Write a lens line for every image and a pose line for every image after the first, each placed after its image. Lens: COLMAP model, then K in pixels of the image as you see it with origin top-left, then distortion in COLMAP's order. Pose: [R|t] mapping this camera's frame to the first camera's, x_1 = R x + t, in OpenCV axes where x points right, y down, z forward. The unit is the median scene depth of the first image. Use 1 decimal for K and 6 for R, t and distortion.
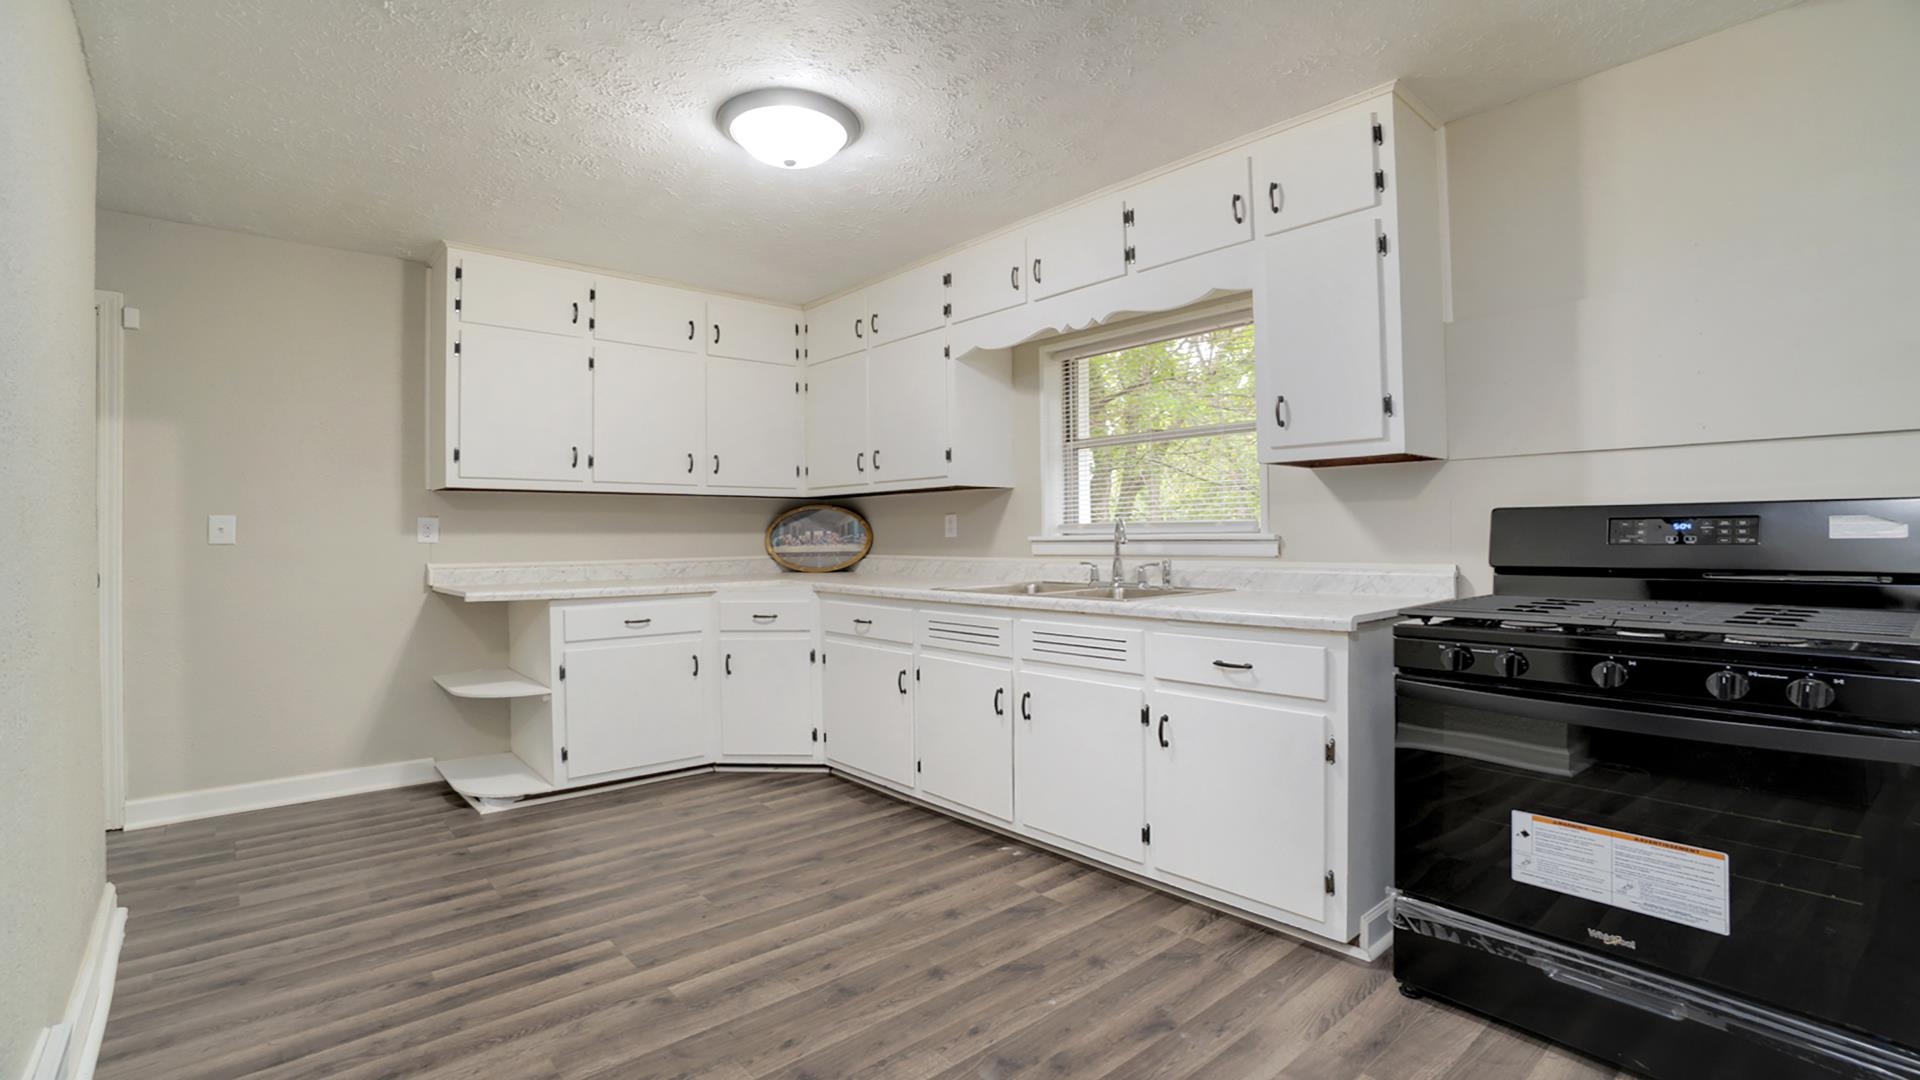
lens RADIAL K [[864.8, 0, 958.1], [0, 864.8, 539.4], [0, 0, 1]] dist [-0.044529, 0.008734]
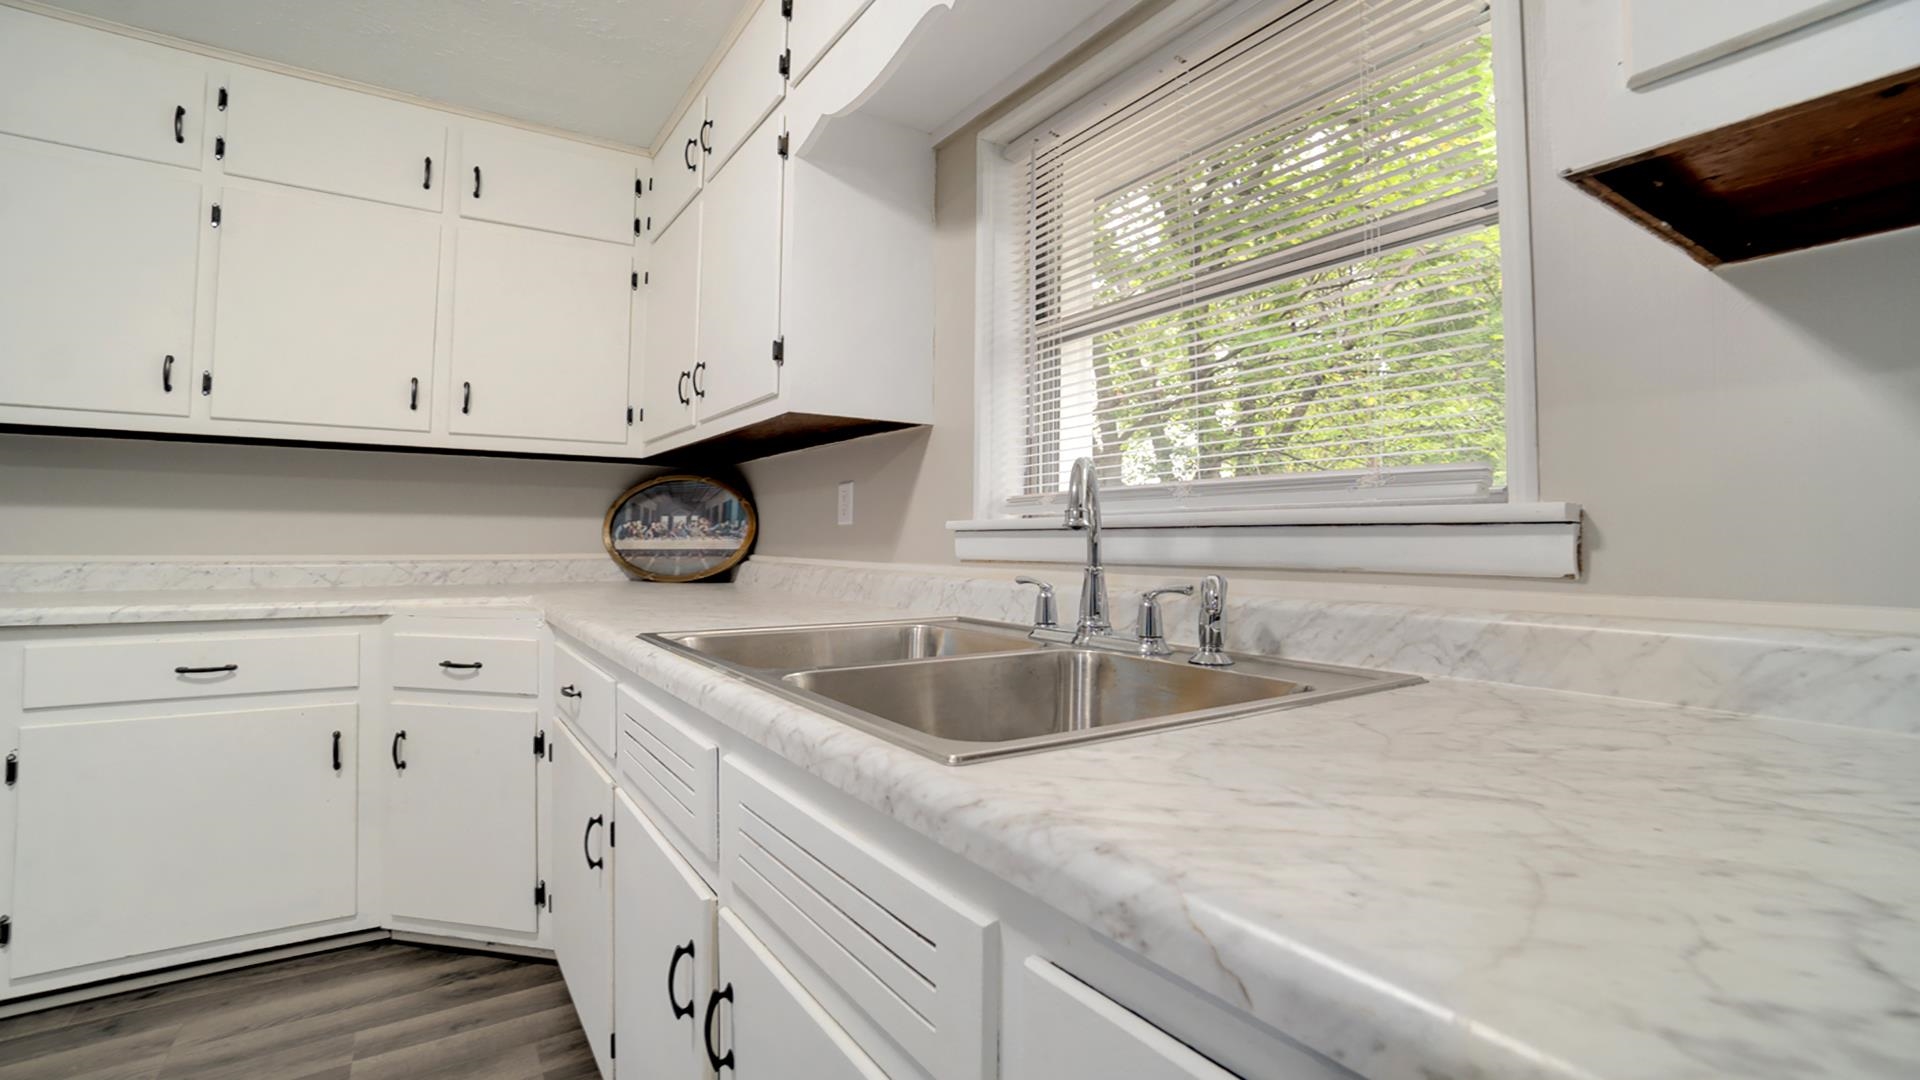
lens RADIAL K [[864.8, 0, 953.5], [0, 864.8, 535.6], [0, 0, 1]] dist [-0.044529, 0.008734]
pose [[0.989642, 0.014575, -0.142813, 0.171932], [-0.016011, 0.999832, -0.008911, 0.010046], [0.142659, 0.011105, 0.989710, 0.585330]]
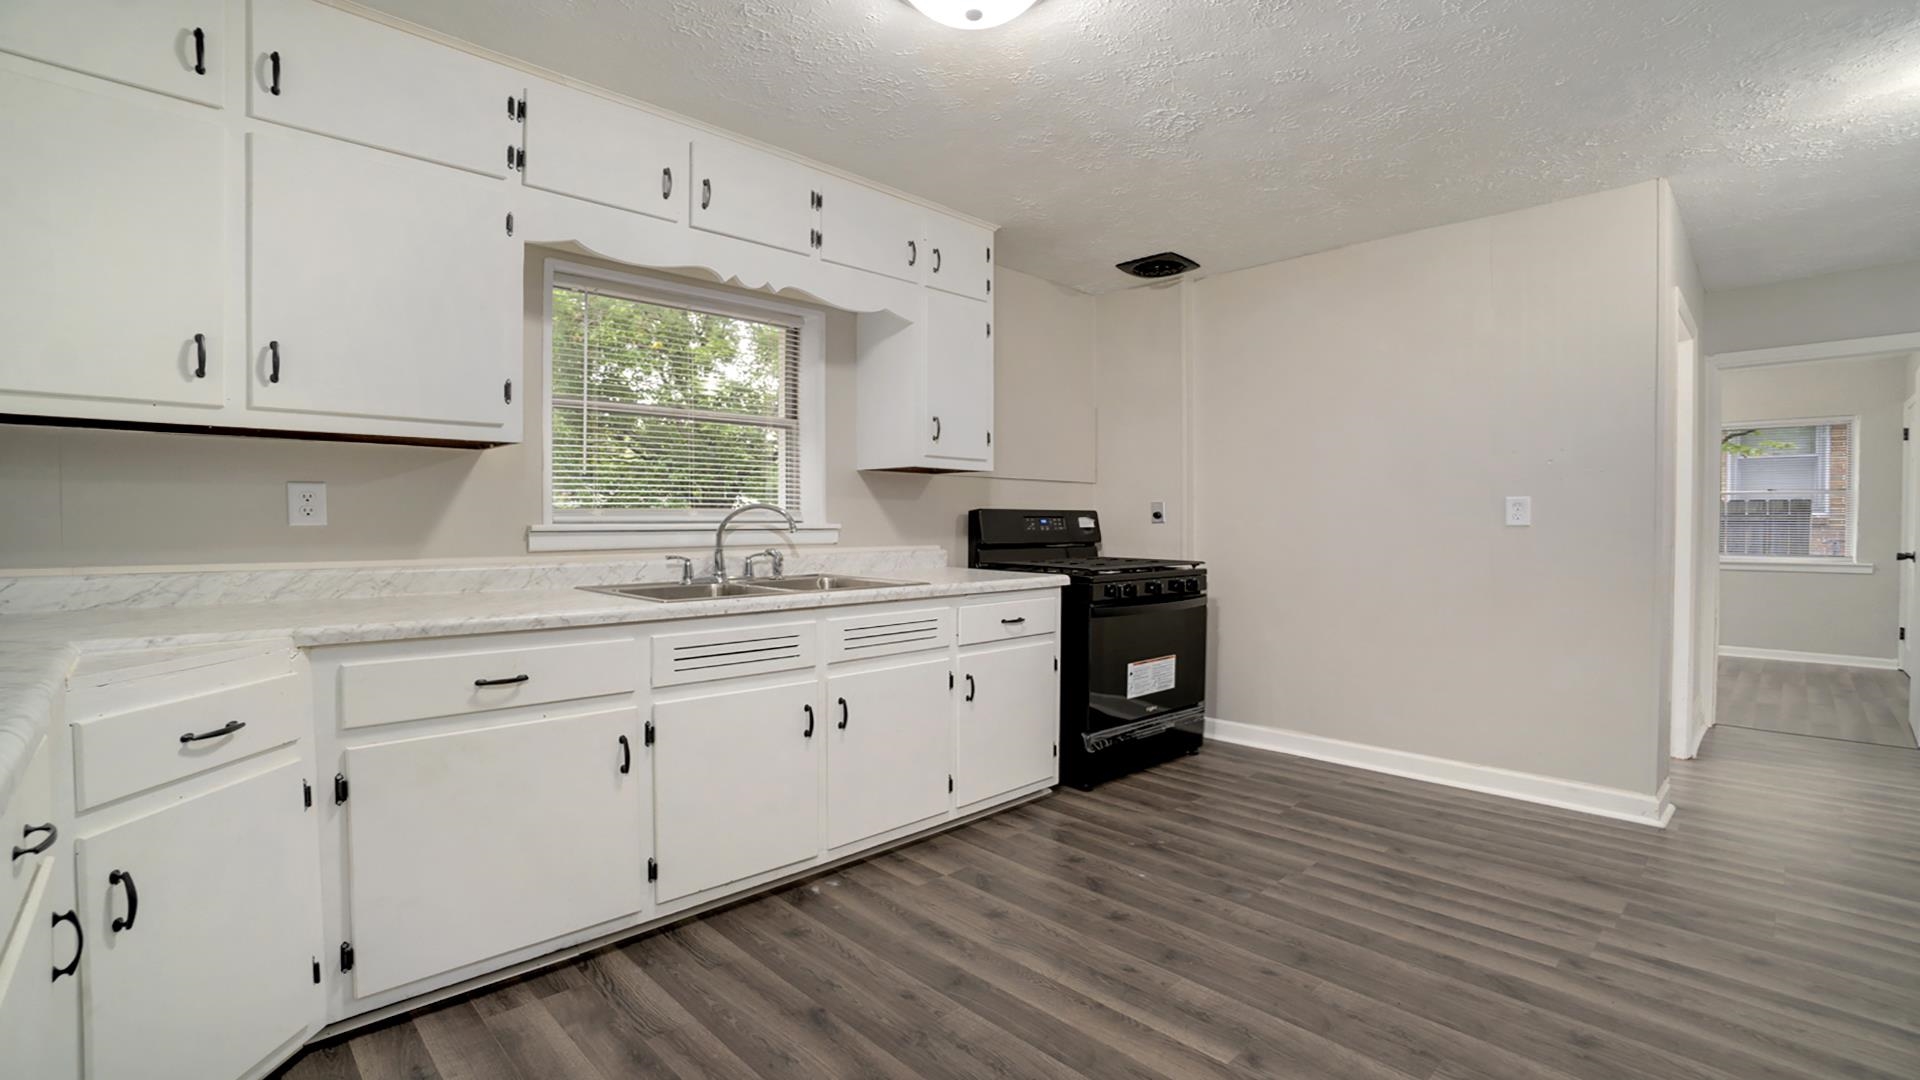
lens RADIAL K [[864.8, 0, 944.3], [0, 864.8, 537.3], [0, 0, 1]] dist [-0.044529, 0.008734]
pose [[-0.049616, -0.006822, 0.998745, -0.690943], [0.005154, 0.999962, 0.007086, 0.003617], [-0.998755, 0.005499, -0.049579, 0.788285]]
